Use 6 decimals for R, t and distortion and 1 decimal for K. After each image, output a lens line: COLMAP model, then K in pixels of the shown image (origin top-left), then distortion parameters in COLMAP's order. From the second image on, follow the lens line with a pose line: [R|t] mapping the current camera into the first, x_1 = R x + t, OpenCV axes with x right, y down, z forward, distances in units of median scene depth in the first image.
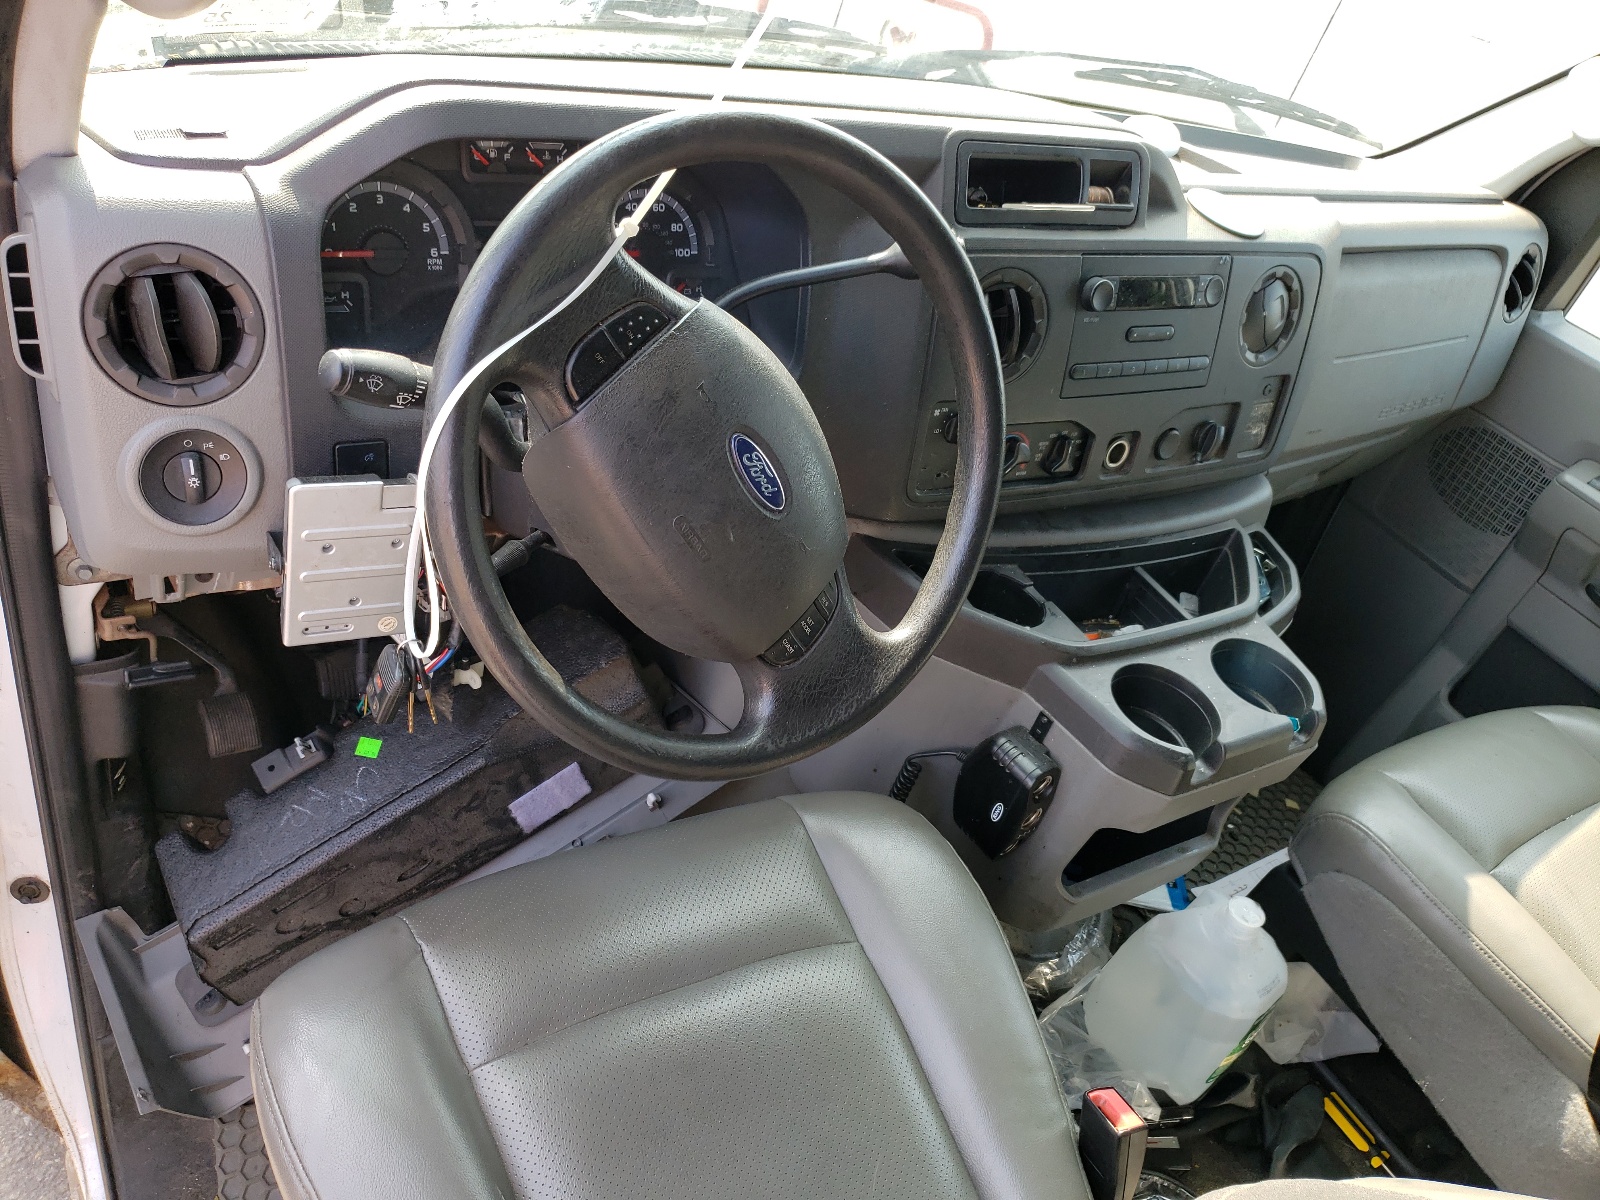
lens RADIAL K [[1221.2, 0, 799.5], [0, 1221.2, 597.4], [0, 0, 1]] dist [-0.005312, -0.001471]
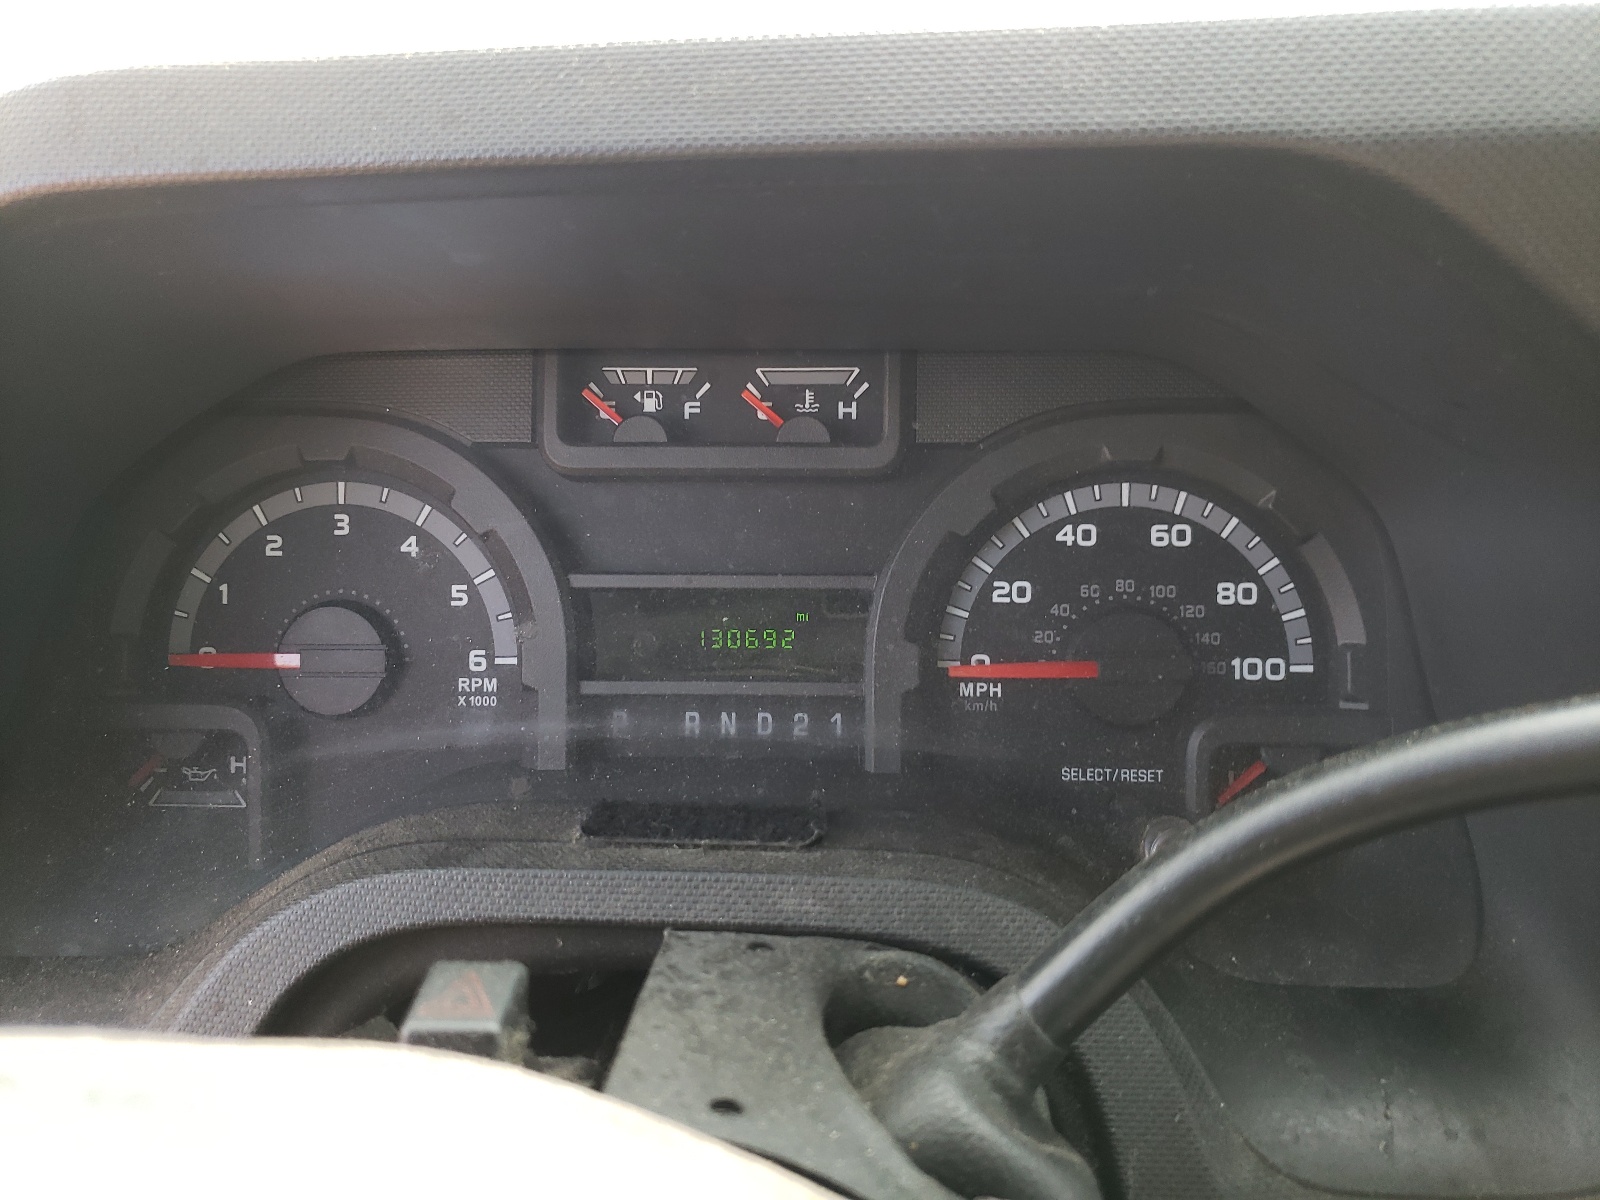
lens RADIAL K [[1221.2, 0, 798.4], [0, 1221.2, 602.5], [0, 0, 1]] dist [-0.005312, -0.001471]
pose [[0.789538, -0.075969, -0.608982, 0.003686], [-0.183191, 0.917895, -0.352009, -0.186109], [0.585723, 0.389484, 0.710796, 0.785238]]
